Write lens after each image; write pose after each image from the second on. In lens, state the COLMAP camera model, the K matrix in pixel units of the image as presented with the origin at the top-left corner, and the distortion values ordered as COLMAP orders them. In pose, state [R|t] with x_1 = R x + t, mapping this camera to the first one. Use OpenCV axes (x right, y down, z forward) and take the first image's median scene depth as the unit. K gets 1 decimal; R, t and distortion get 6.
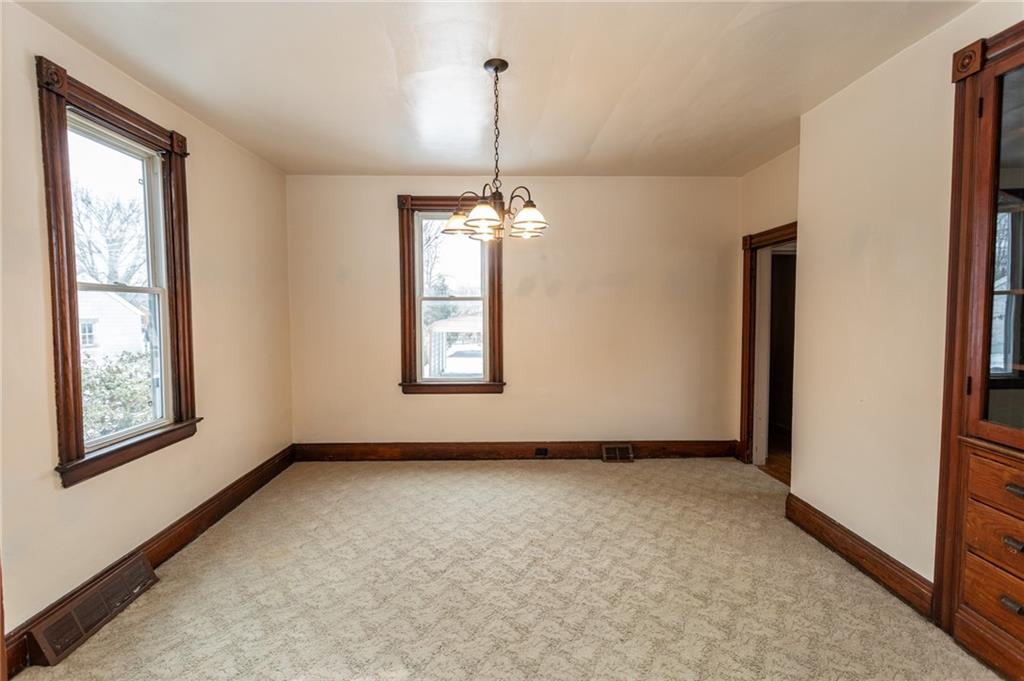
lens RADIAL K [[493.9, 0, 506.9], [0, 493.9, 338.9], [0, 0, 1]] dist [0.002519, 0.000203]
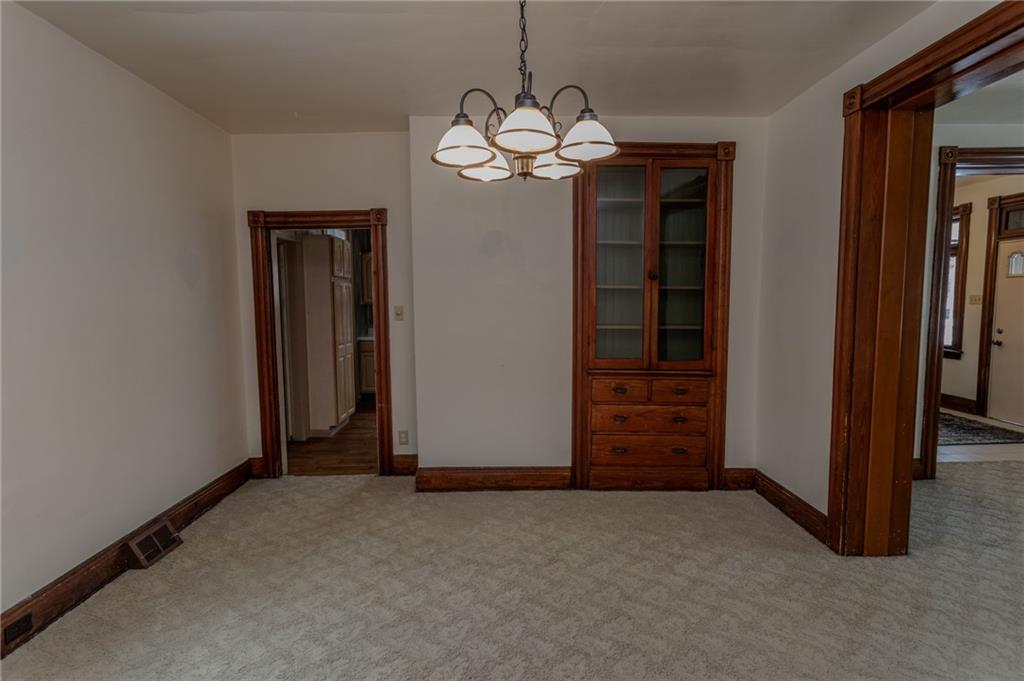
lens RADIAL K [[486.2, 0, 512.8], [0, 486.2, 338.8], [0, 0, 1]] dist [0.004189, 0.001176]
pose [[-0.002752, -0.072727, 0.997348, -0.482601], [0.065267, 0.995212, 0.072752, -0.033026], [-0.997864, 0.065294, 0.002008, 0.805042]]
